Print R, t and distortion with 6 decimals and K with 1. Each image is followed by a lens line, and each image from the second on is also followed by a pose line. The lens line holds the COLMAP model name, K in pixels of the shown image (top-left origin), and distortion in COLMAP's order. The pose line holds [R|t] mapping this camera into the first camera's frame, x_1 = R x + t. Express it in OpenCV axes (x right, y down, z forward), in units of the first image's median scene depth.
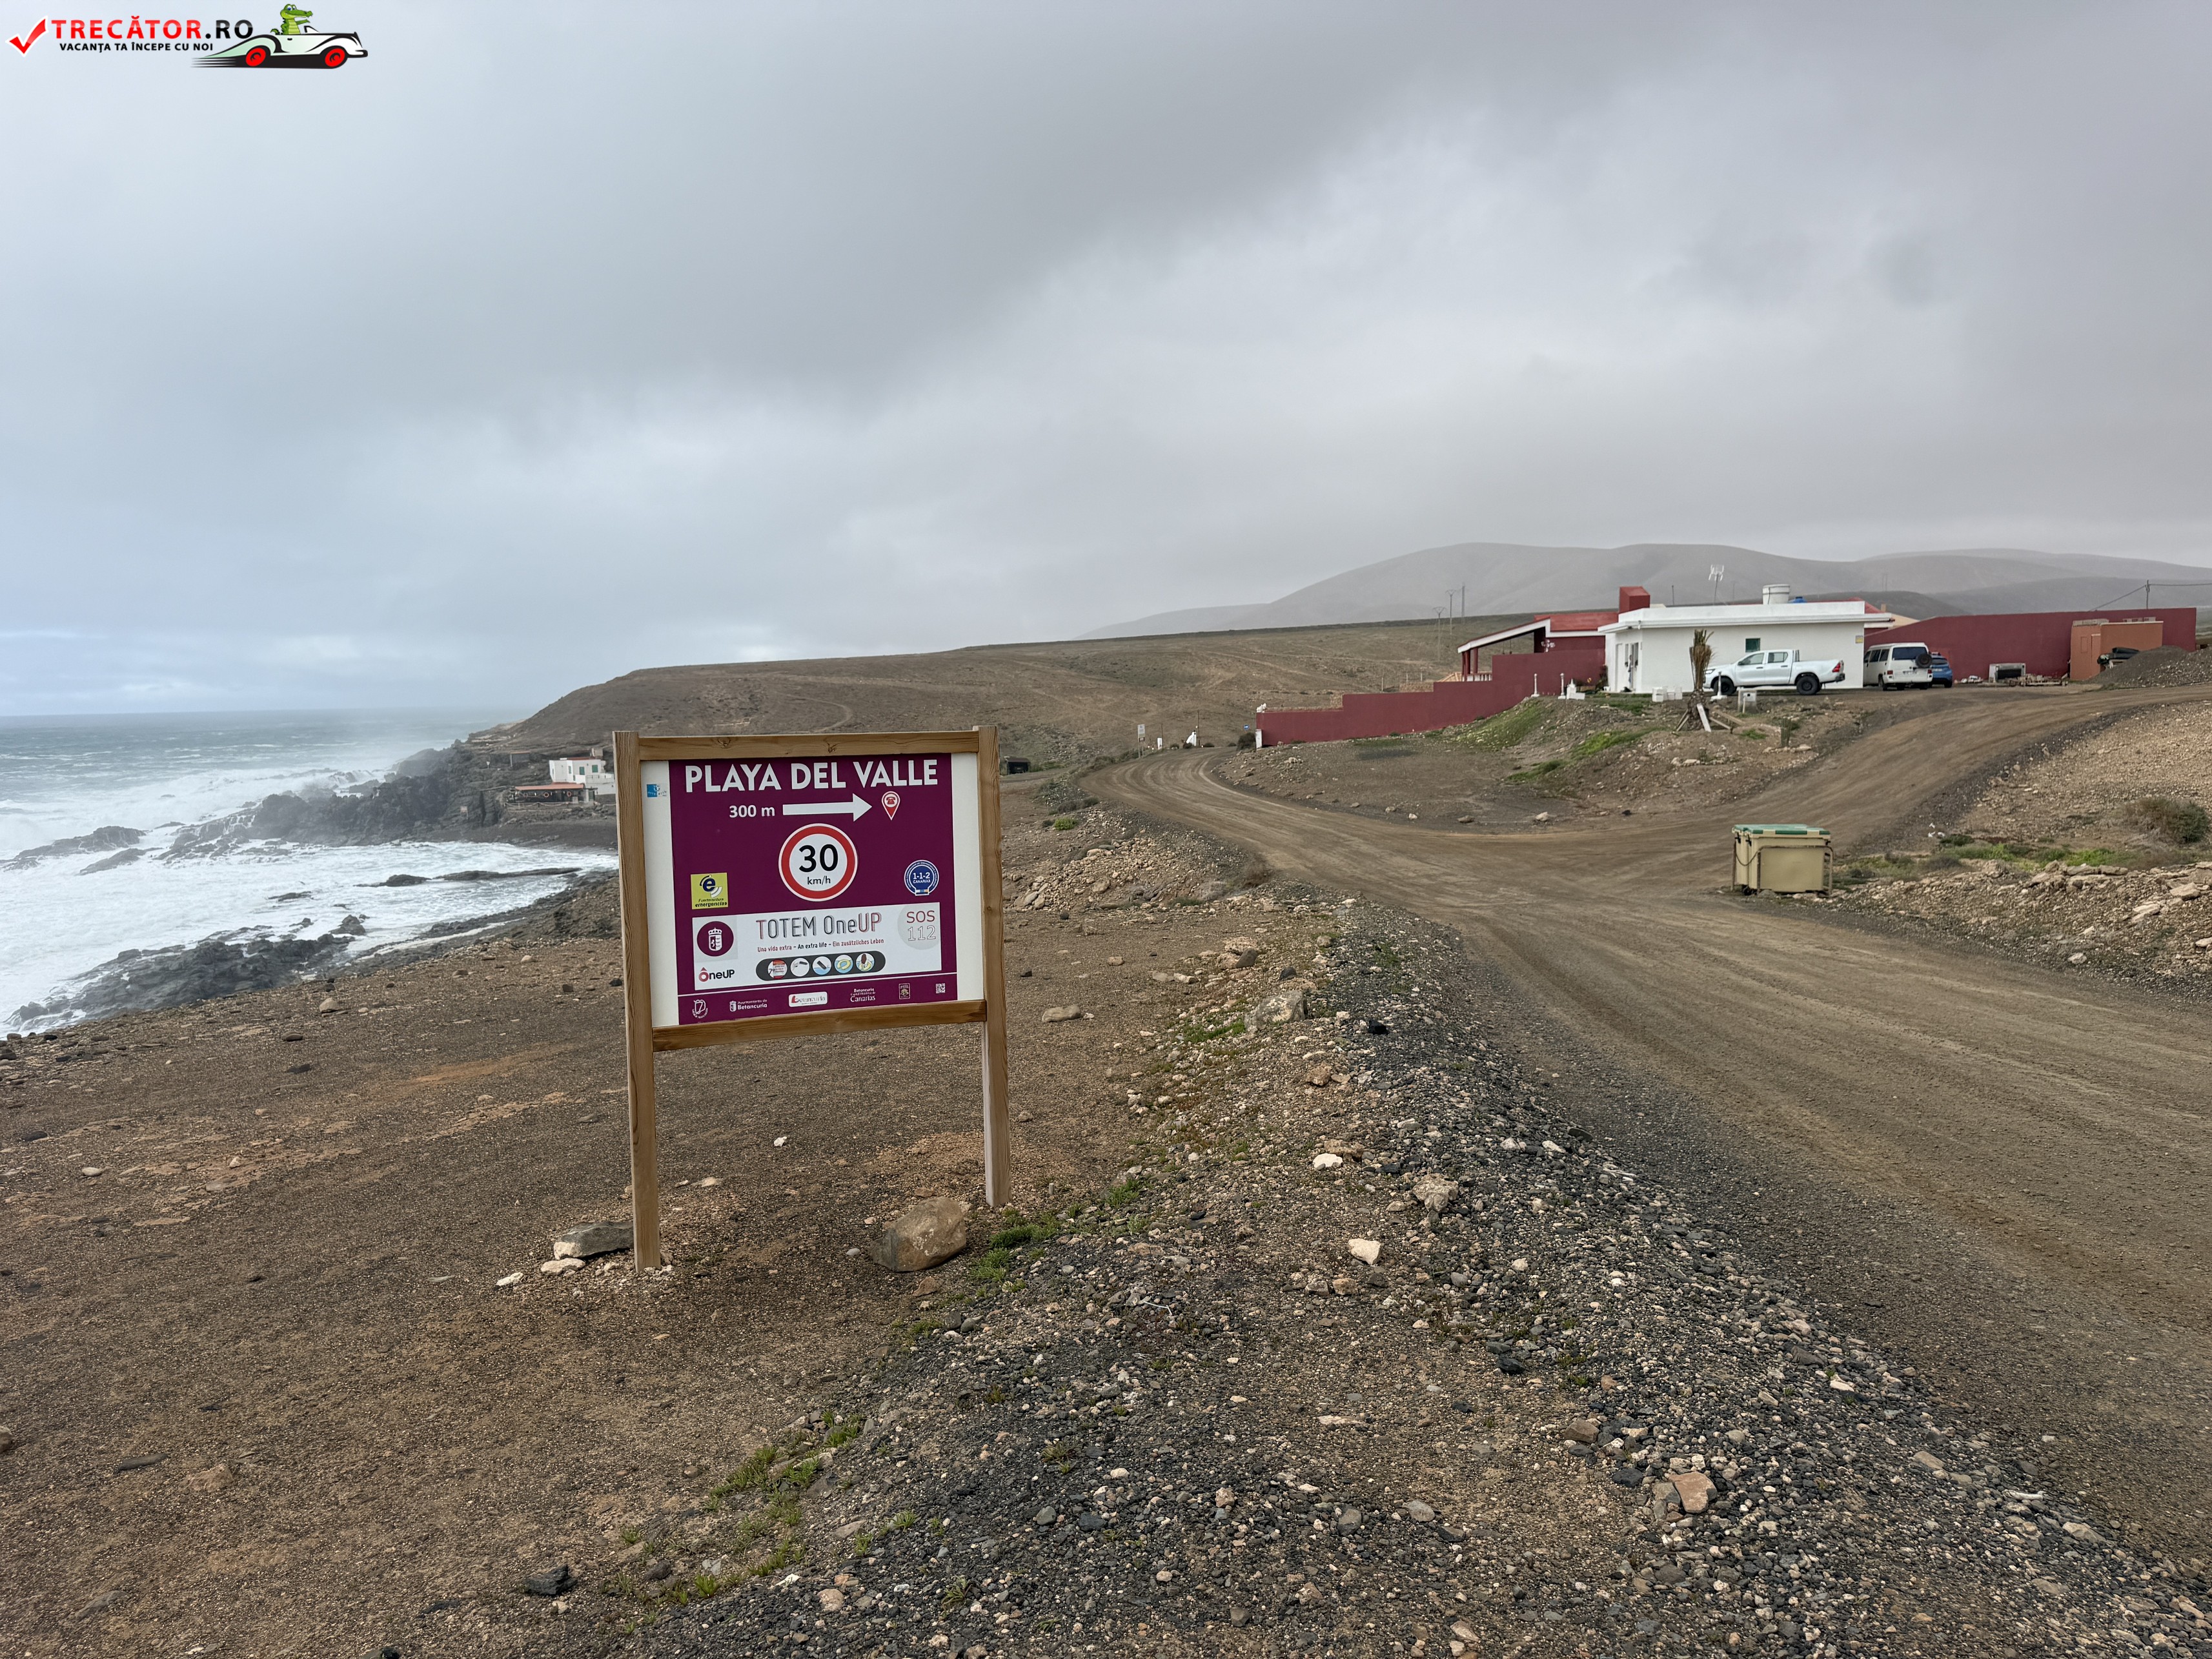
lens RADIAL K [[1542.0, 0, 1106.0], [0, 1542.0, 829.5], [0, 0, 1]] dist [0.181500, -0.287918]
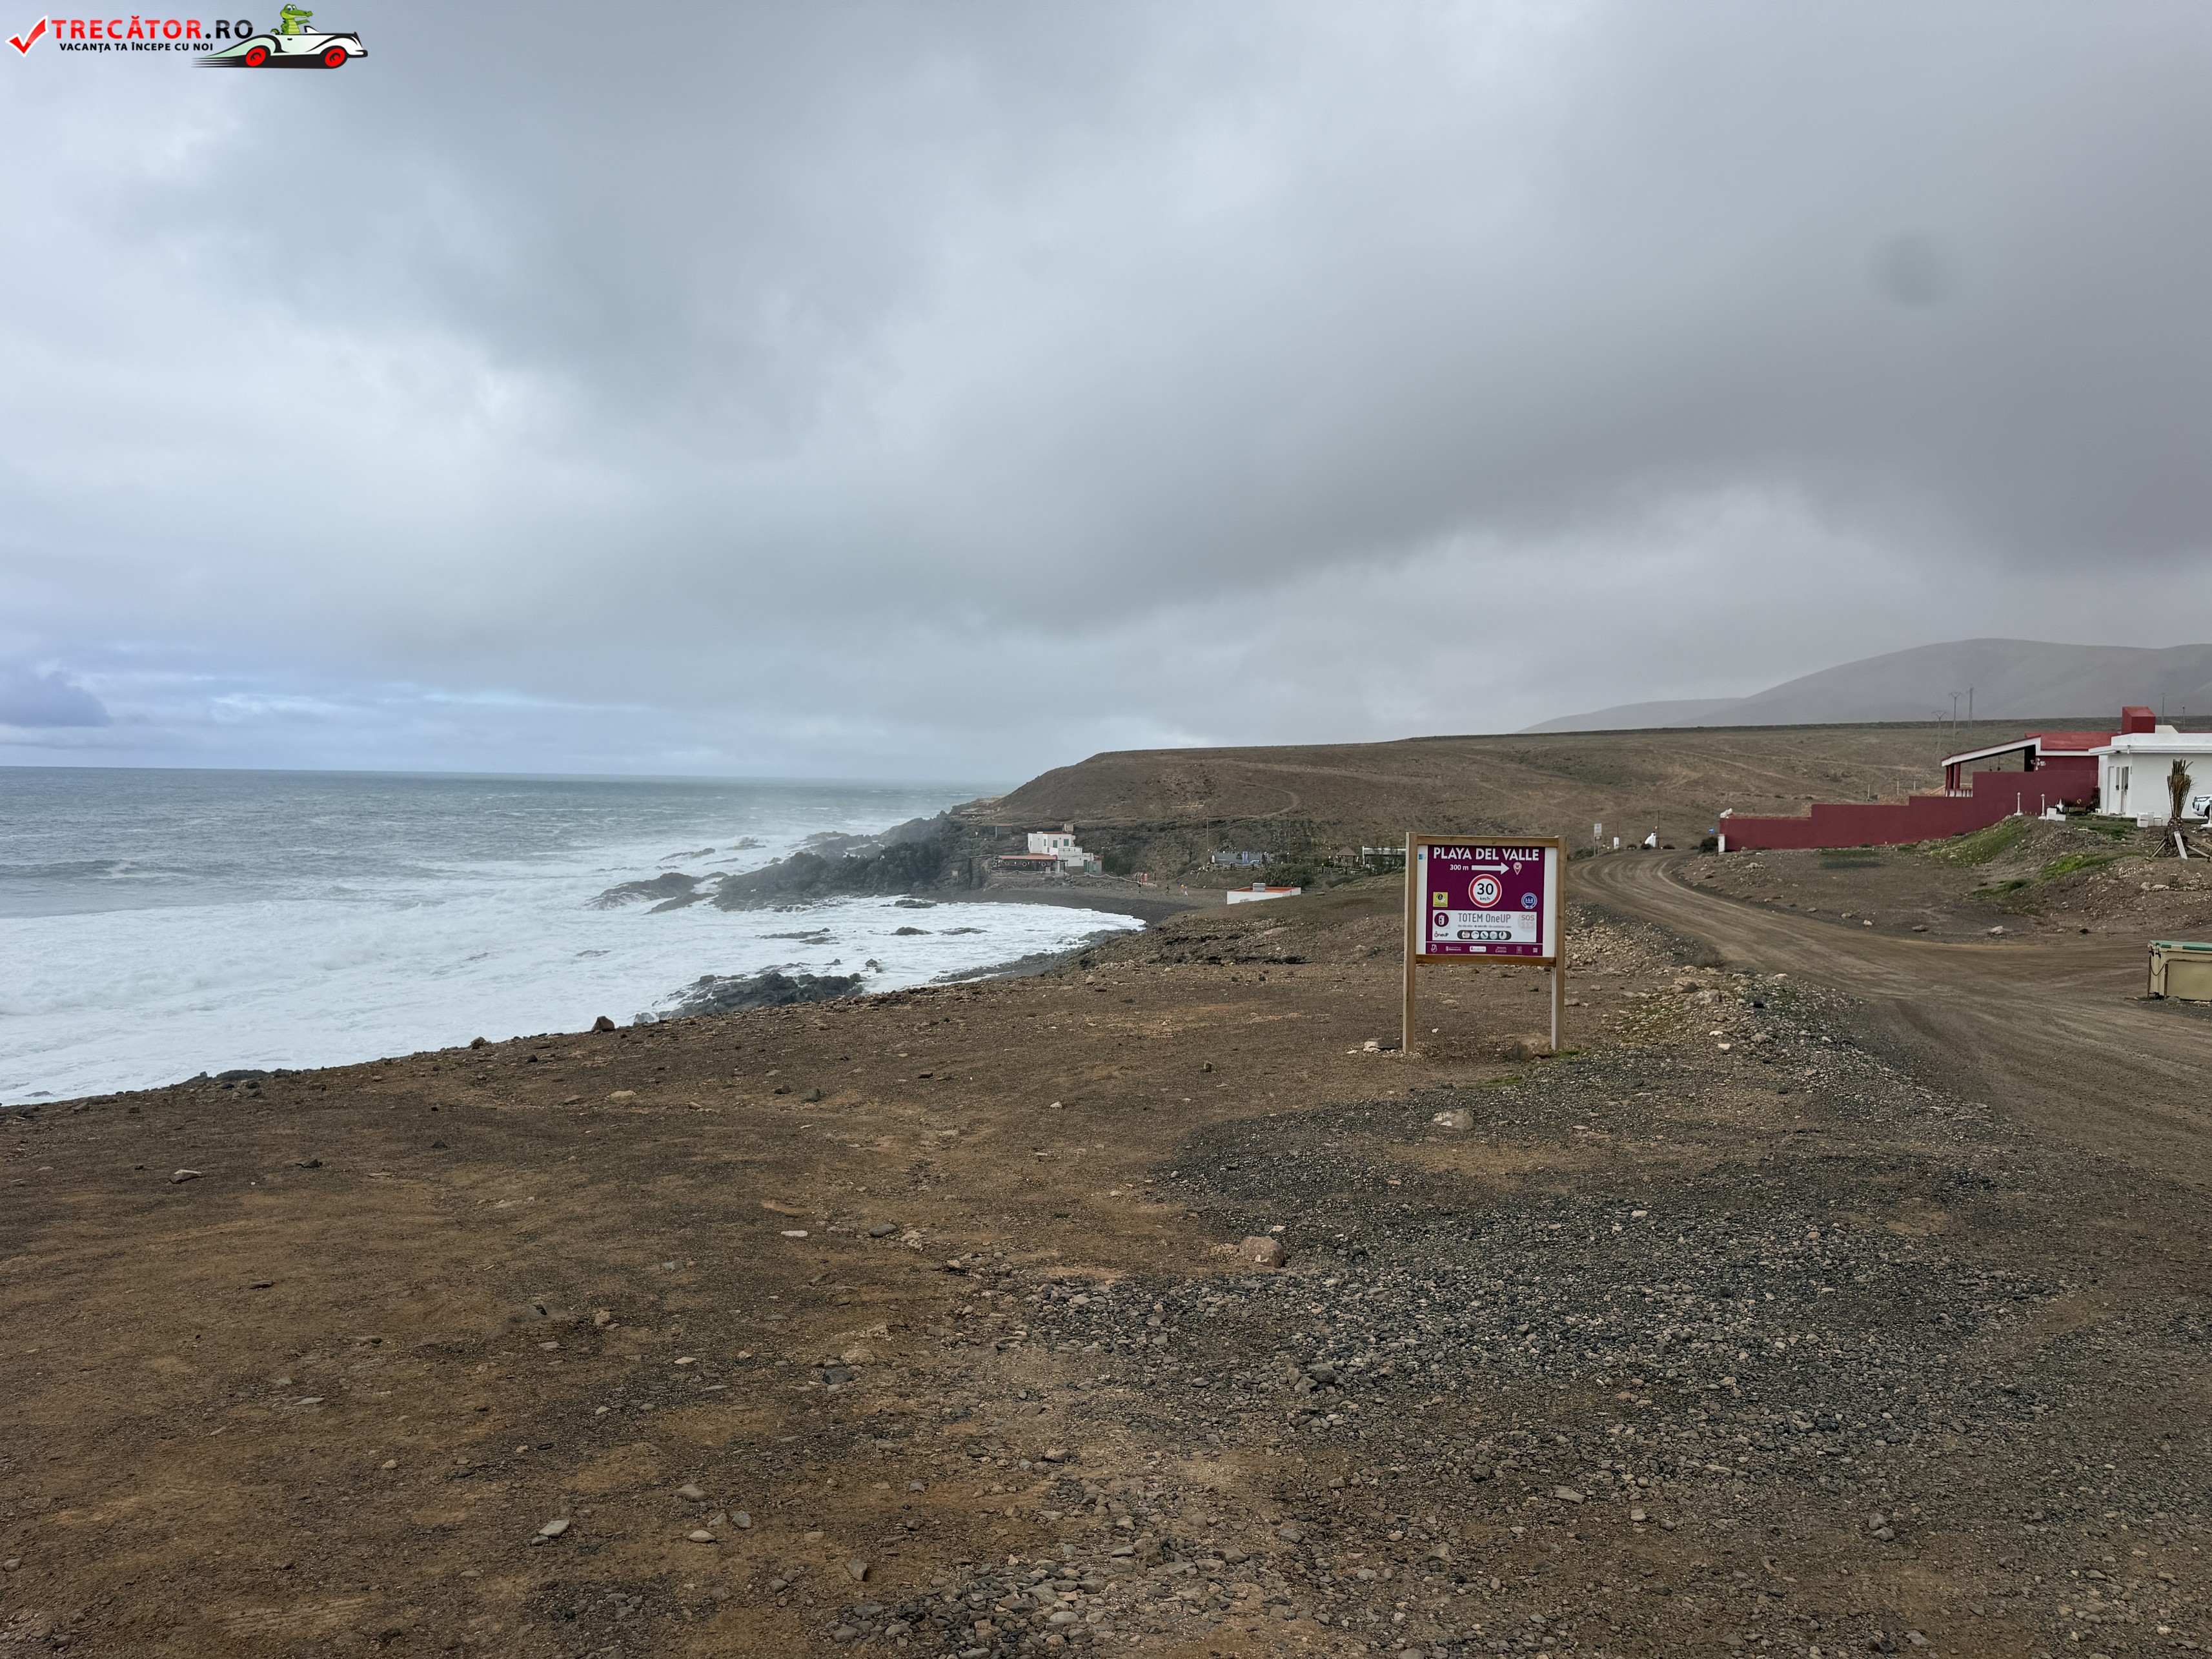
lens RADIAL K [[1535.2, 0, 1082.3], [0, 1535.2, 806.3], [0, 0, 1]] dist [0.087518, -0.165358]
pose [[0.955593, 0.040062, -0.291954, -0.009715], [-0.060527, 0.996276, -0.061401, 0.007885], [0.288407, 0.076345, 0.954459, -0.150855]]
